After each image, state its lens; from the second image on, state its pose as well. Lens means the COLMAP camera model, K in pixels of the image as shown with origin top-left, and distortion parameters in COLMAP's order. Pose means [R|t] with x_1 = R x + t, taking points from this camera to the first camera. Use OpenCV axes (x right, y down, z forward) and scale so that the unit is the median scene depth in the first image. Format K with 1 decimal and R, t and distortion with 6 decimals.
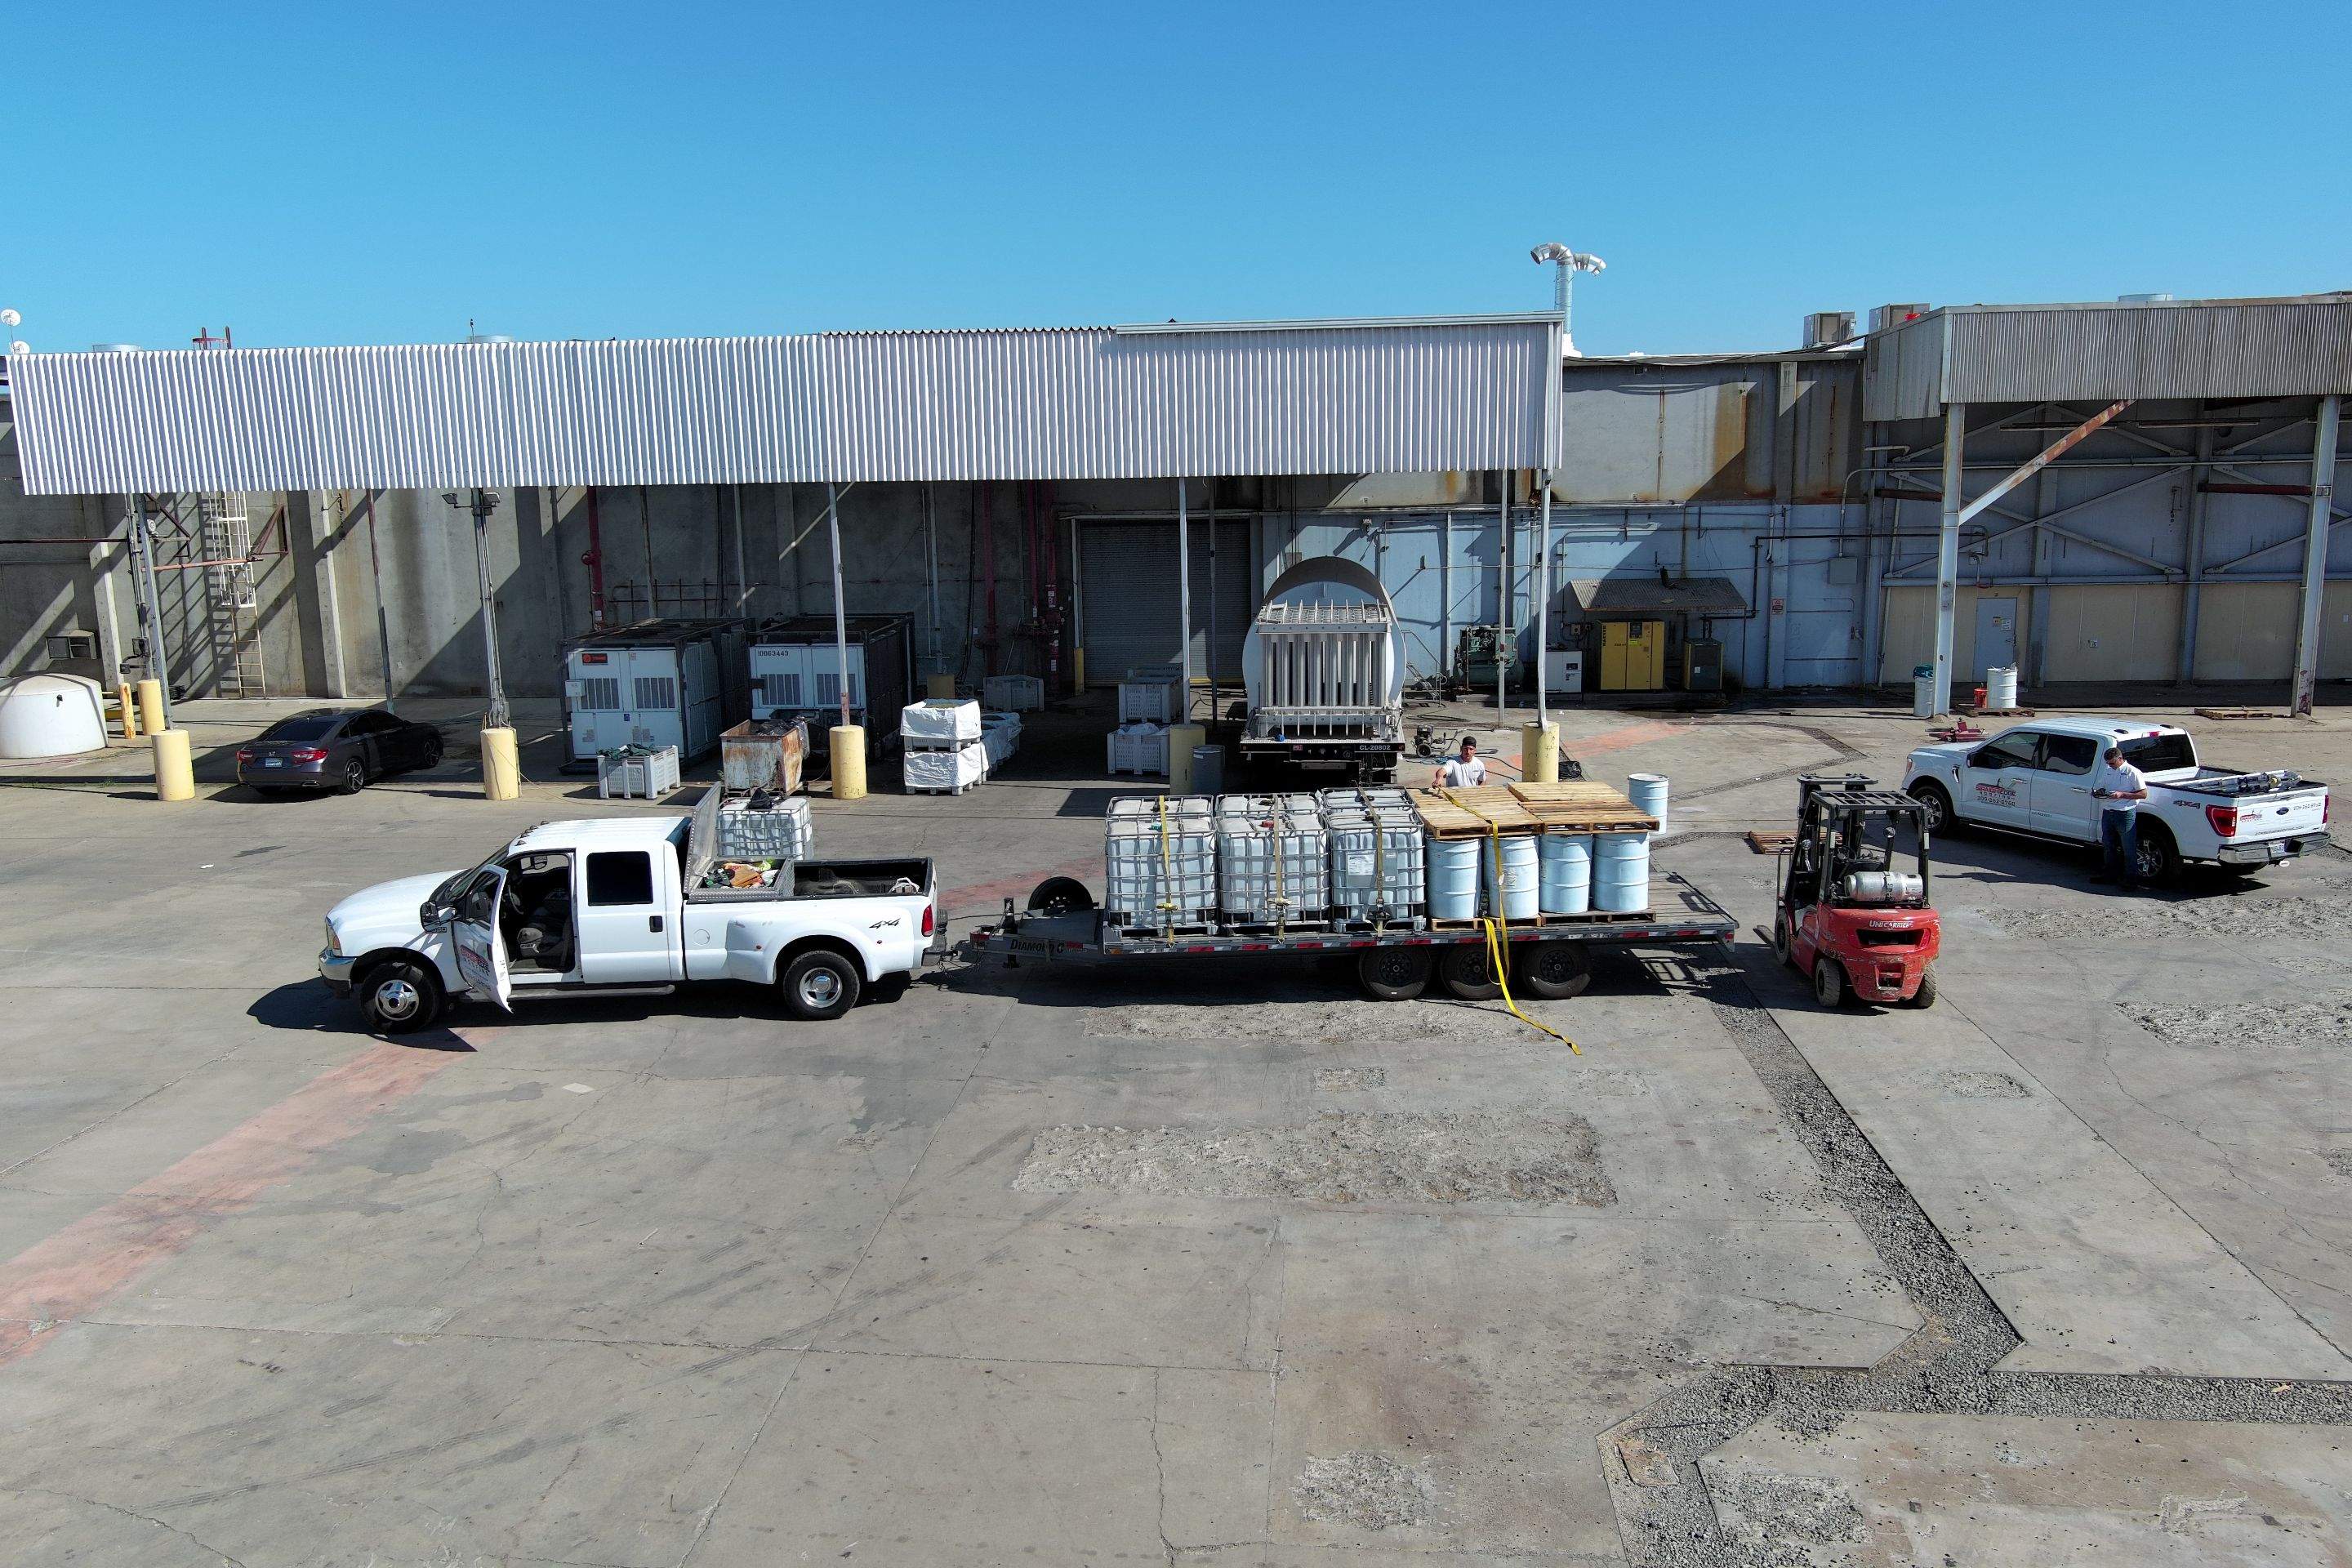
lens RADIAL K [[1826.6, 0, 1176.0], [0, 1826.6, 784.0], [0, 0, 1]] dist [-0.001377, -0.007404]
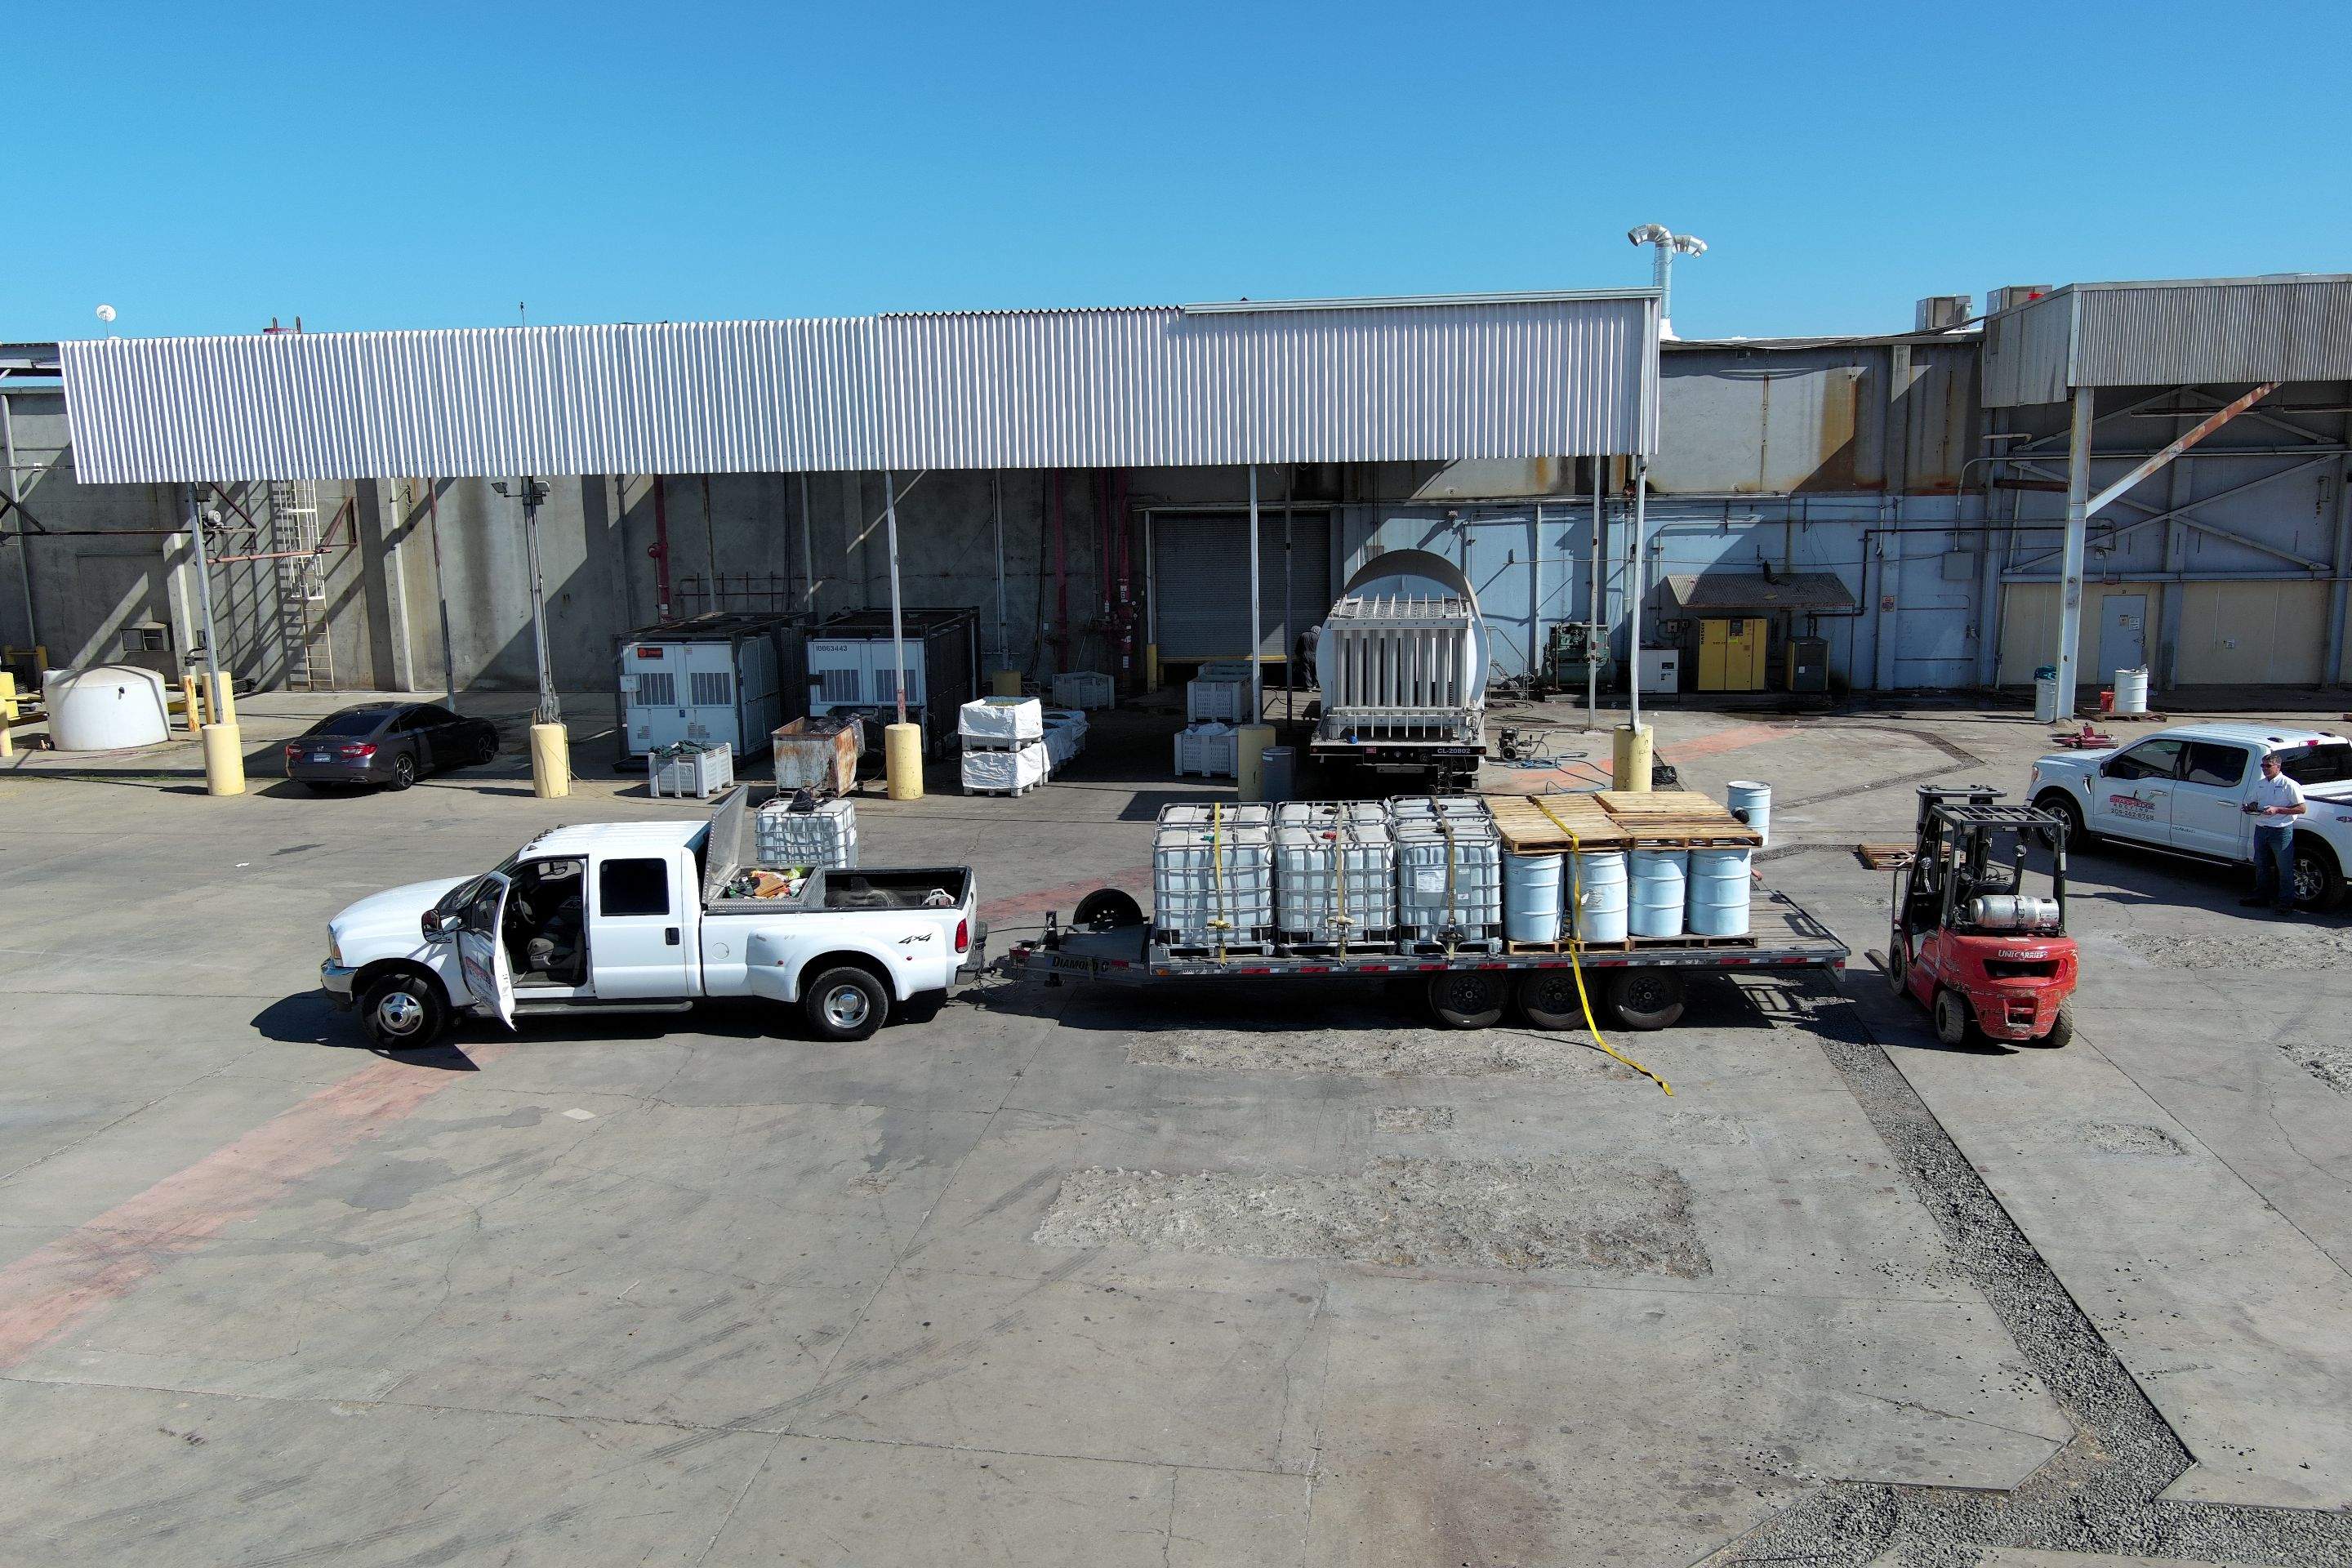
lens RADIAL K [[1826.6, 0, 1176.0], [0, 1826.6, 784.0], [0, 0, 1]] dist [-0.001377, -0.007404]
pose [[0.998741, 0.007943, -0.049541, 0.011618], [-0.007873, 0.999968, 0.001602, -0.003027], [0.049552, -0.001210, 0.998771, 0.049789]]
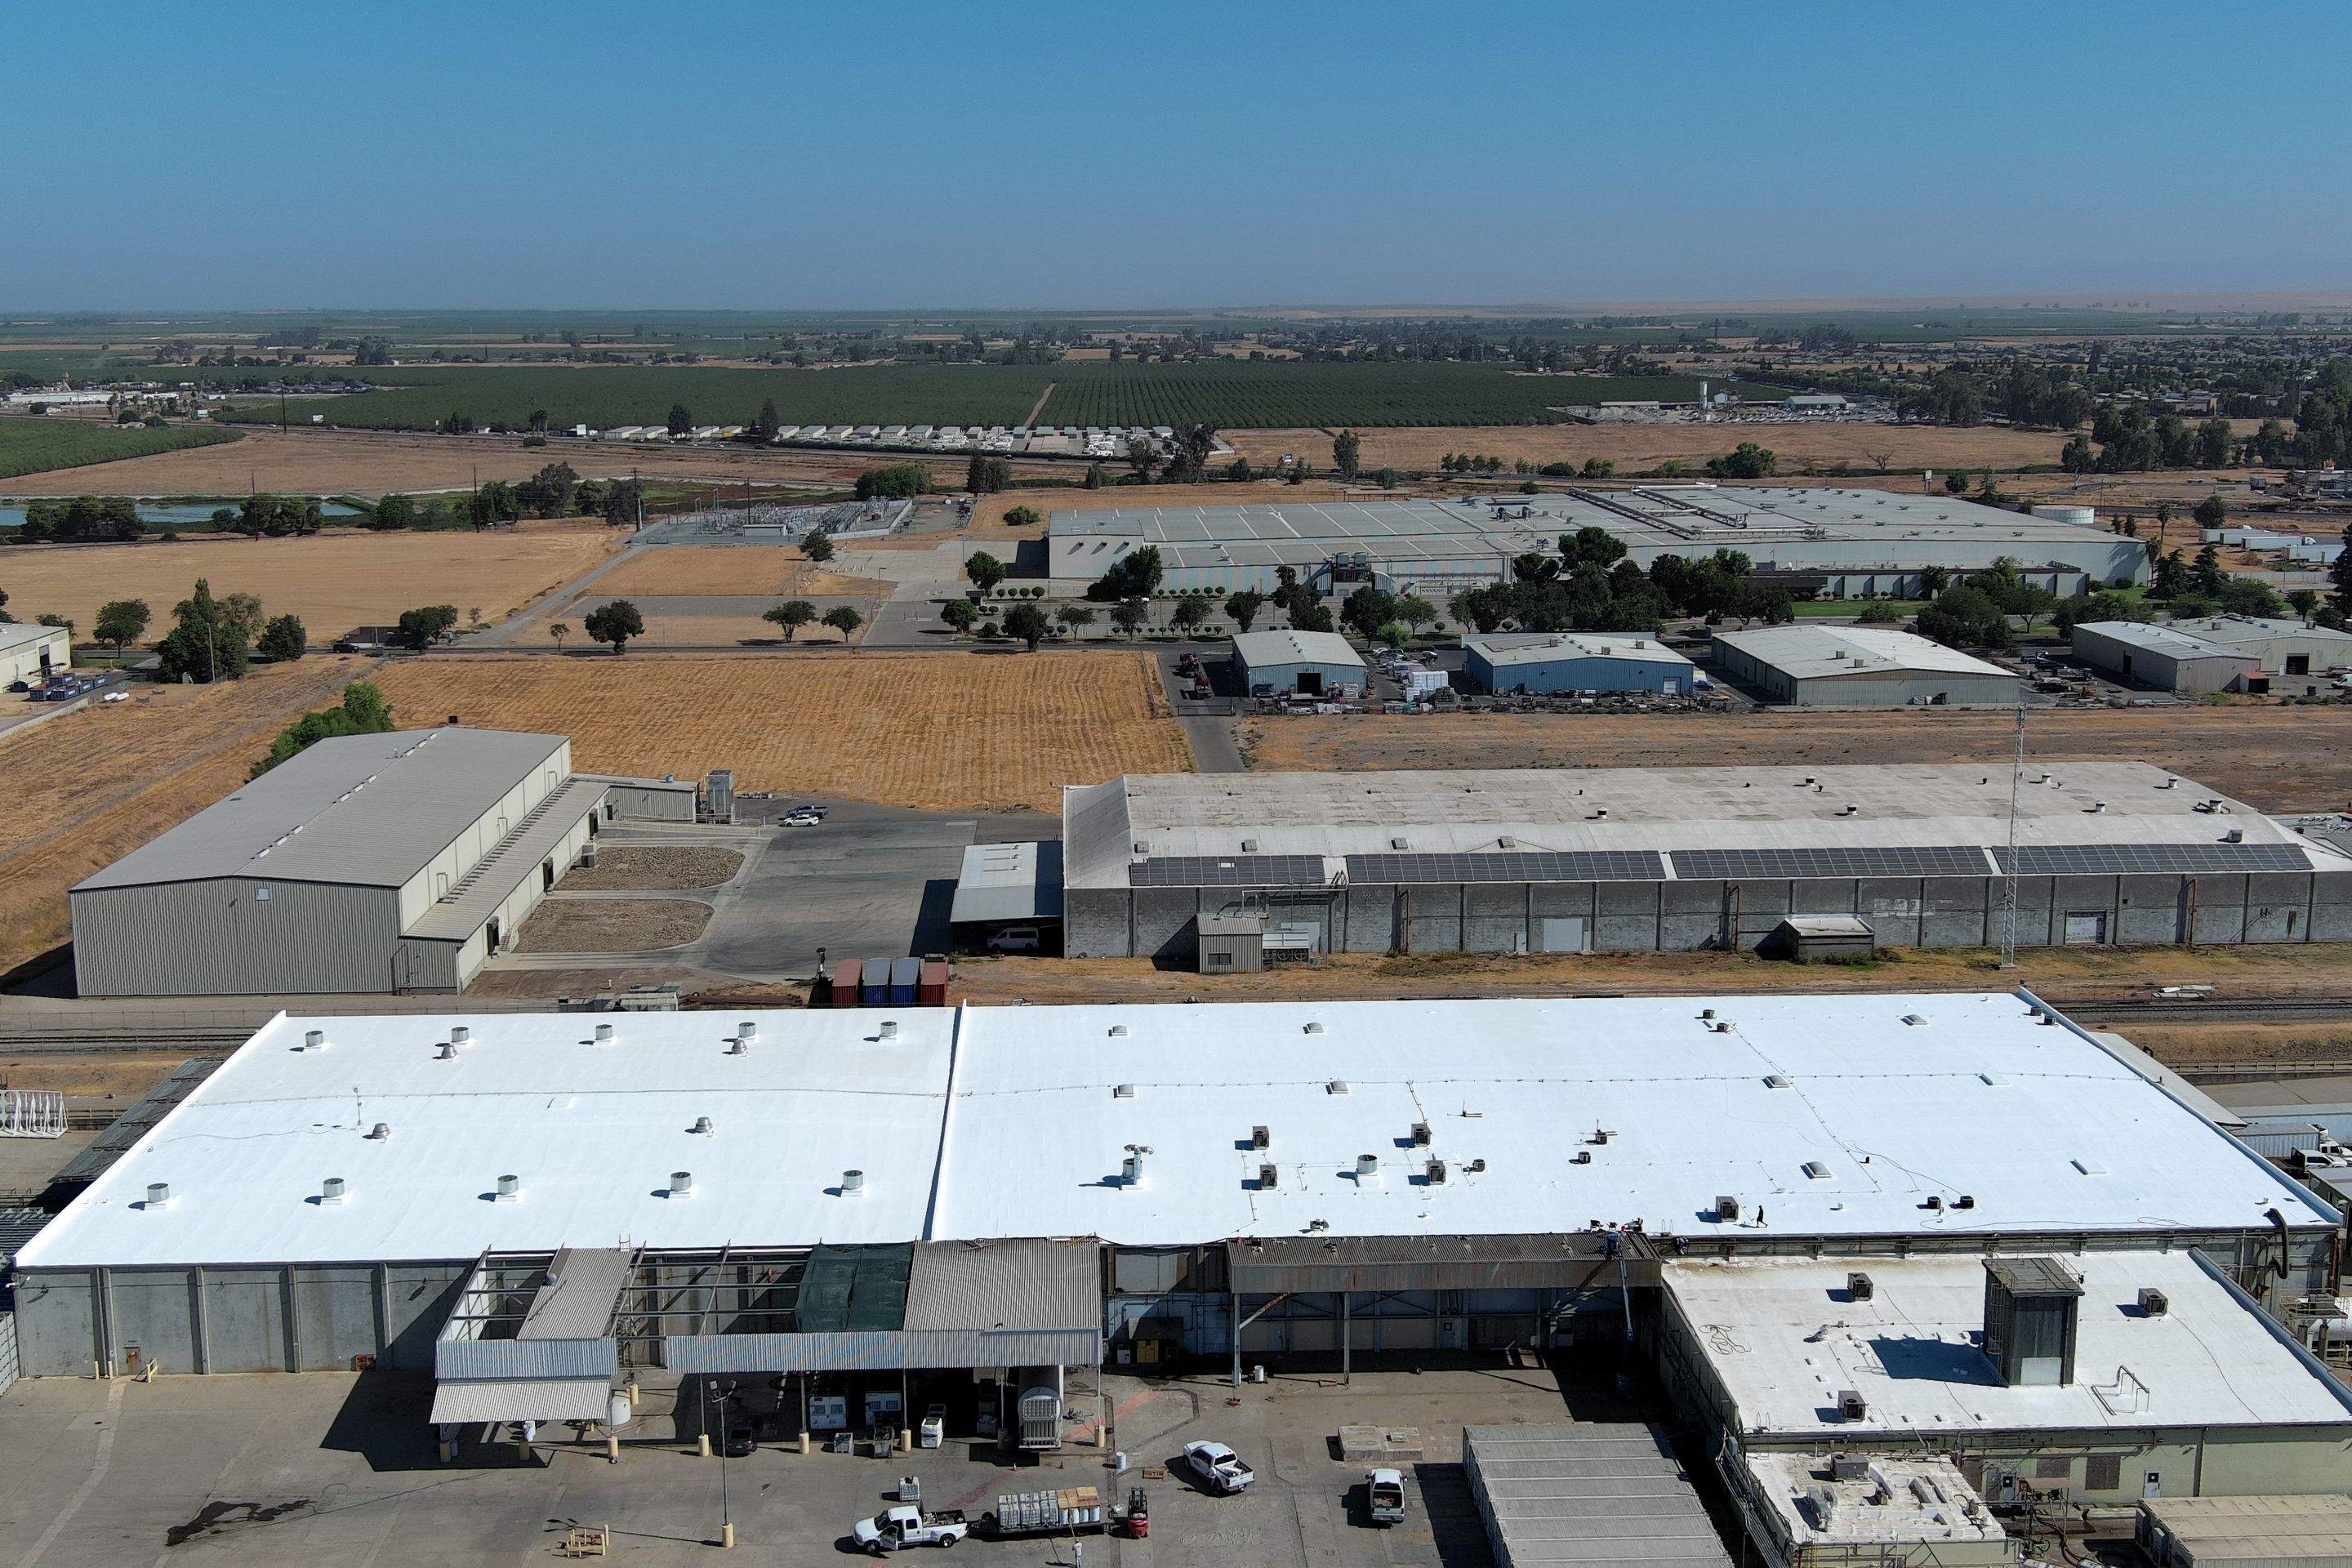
lens RADIAL K [[2581.0, 0, 1176.0], [0, 2581.0, 784.0], [0, 0, 1]] dist [0.070872, -0.175888]
pose [[0.991571, -0.007868, 0.129324, -0.318105], [0.006804, 0.999939, 0.008669, -1.401268], [-0.129384, -0.007716, 0.991565, -4.274517]]
